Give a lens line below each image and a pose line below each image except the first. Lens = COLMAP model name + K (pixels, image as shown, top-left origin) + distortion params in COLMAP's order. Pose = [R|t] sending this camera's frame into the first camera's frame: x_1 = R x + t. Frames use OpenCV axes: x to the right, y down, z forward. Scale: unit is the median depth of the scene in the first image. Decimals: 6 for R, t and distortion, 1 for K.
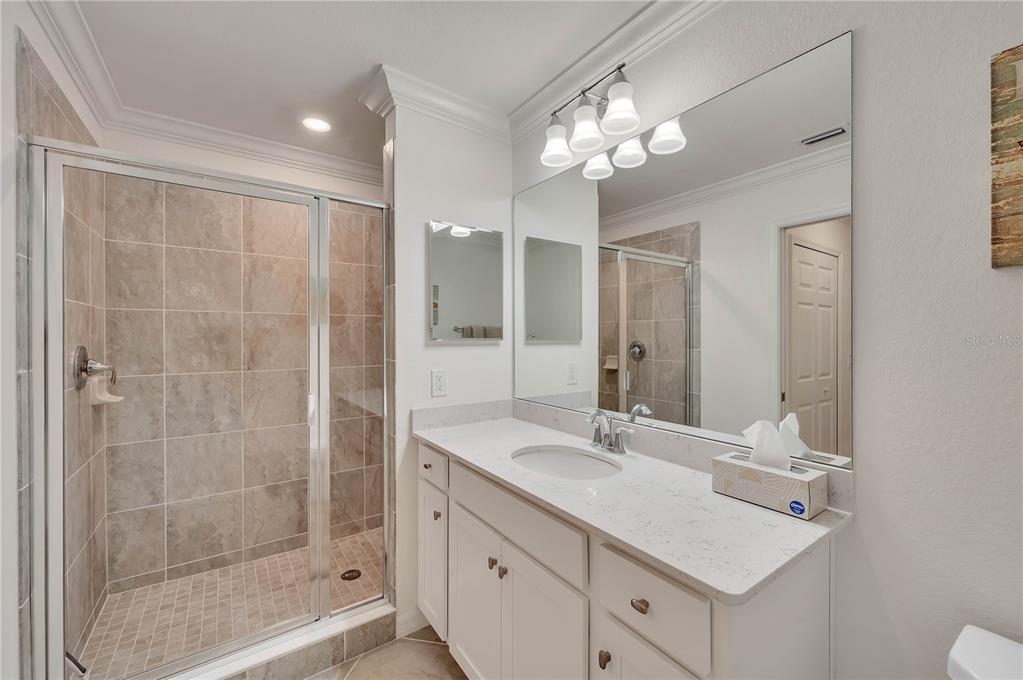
lens RADIAL K [[411.9, 0, 511.8], [0, 411.9, 333.0], [0, 0, 1]] dist [0.002037, 0.000193]
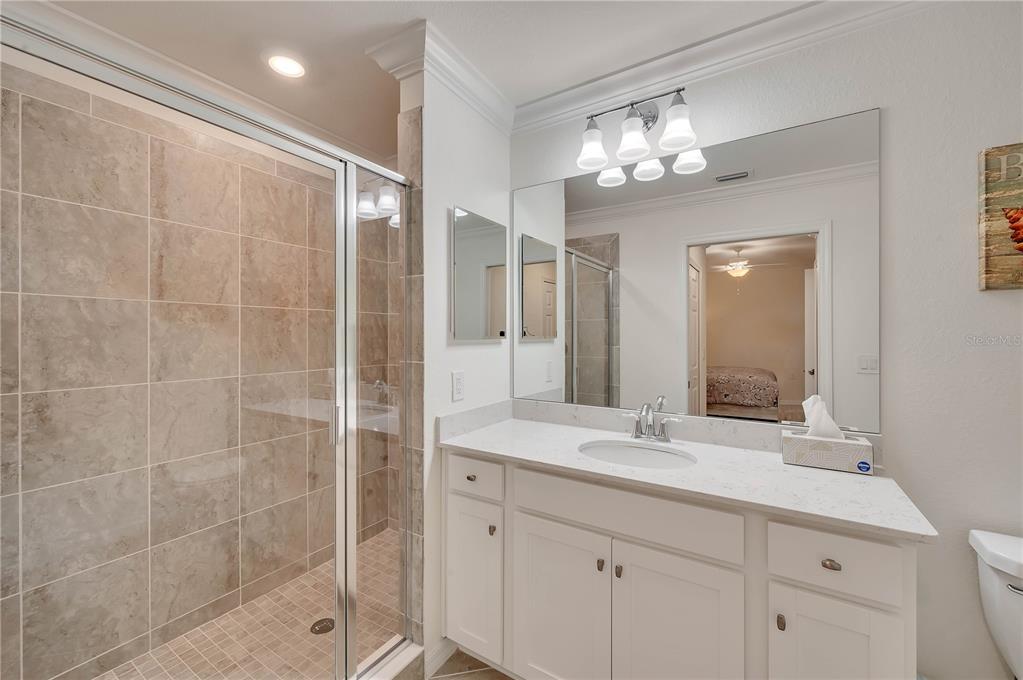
lens RADIAL K [[411.6, 0, 512.2], [0, 411.6, 331.1], [0, 0, 1]] dist [0.001057, 0.000190]
pose [[0.922089, 0.004717, 0.386949, -0.376717], [-0.004305, 0.999989, -0.001932, 0.001583], [-0.386954, 0.000116, 0.922099, 0.104861]]
